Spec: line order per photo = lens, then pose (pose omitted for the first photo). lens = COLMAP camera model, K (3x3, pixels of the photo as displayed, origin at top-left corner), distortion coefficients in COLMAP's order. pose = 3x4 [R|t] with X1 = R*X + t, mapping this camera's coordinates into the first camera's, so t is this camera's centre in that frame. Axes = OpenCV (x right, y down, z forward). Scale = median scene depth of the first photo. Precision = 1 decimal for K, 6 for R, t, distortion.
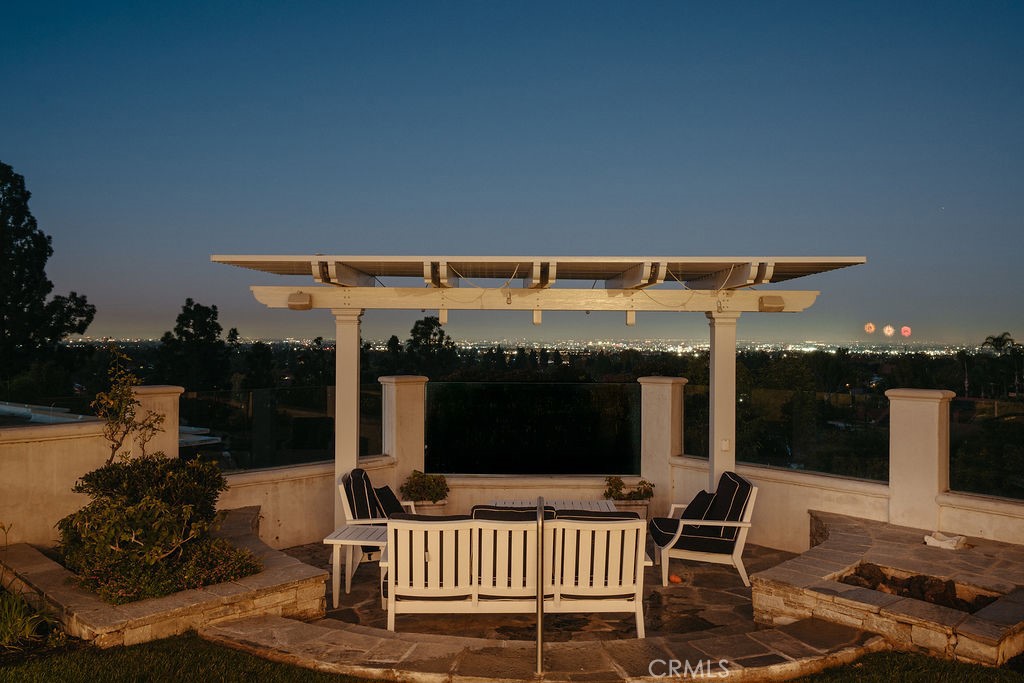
lens RADIAL K [[812.3, 0, 555.8], [0, 812.3, 368.8], [0, 0, 1]] dist [0.053654, 0.001000]
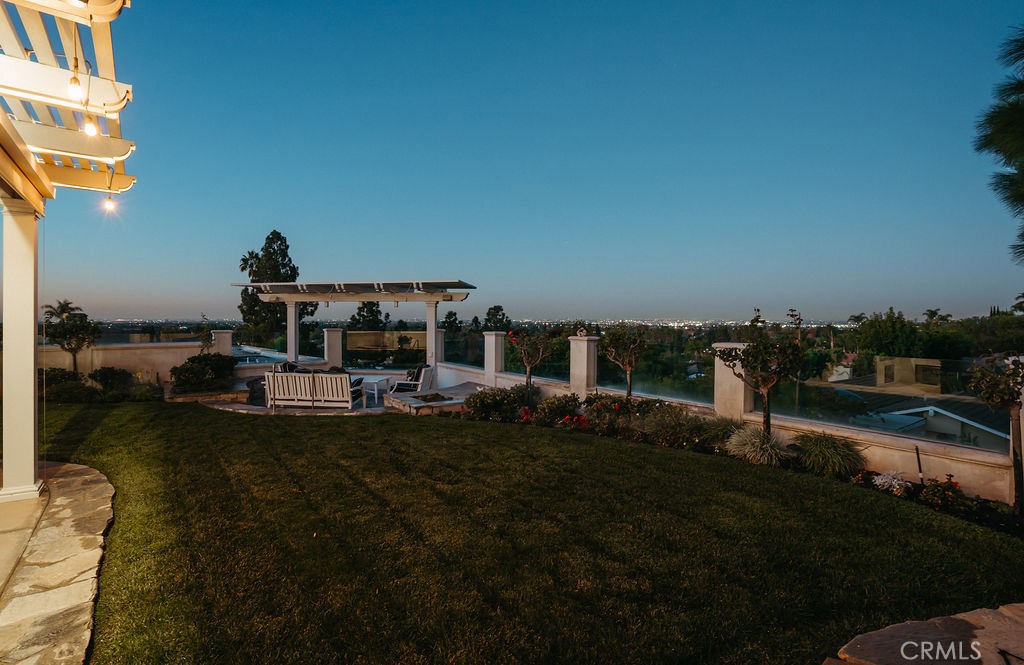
lens RADIAL K [[491.0, 0, 512.9], [0, 491.0, 329.6], [0, 0, 1]] dist [0.003556, 0.000714]
pose [[0.984947, -0.000470, -0.172857, 0.096472], [-0.002023, 0.999897, -0.014242, 0.005017], [0.172846, 0.014377, 0.984844, -0.060211]]
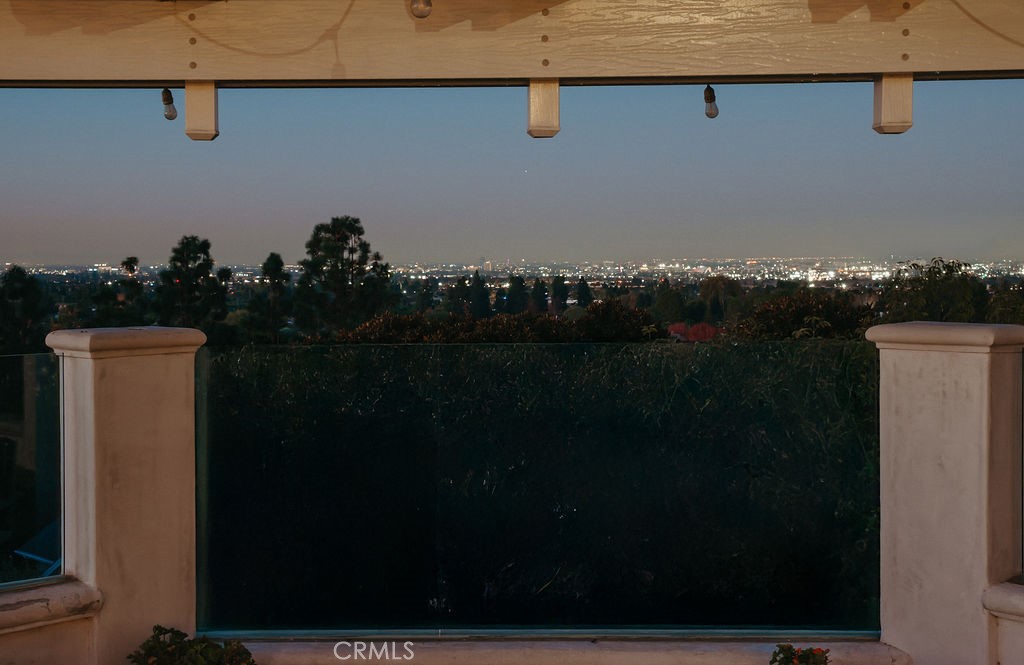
lens RADIAL K [[1486.0, 0, 505.9], [0, 1486.0, 332.8], [0, 0, 1]] dist [0.114899, 0.000000]
pose [[0.998672, -0.009517, -0.050630, -0.001336], [0.010135, 0.999877, 0.011972, 0.000783], [0.050510, -0.012469, 0.998646, 0.066195]]
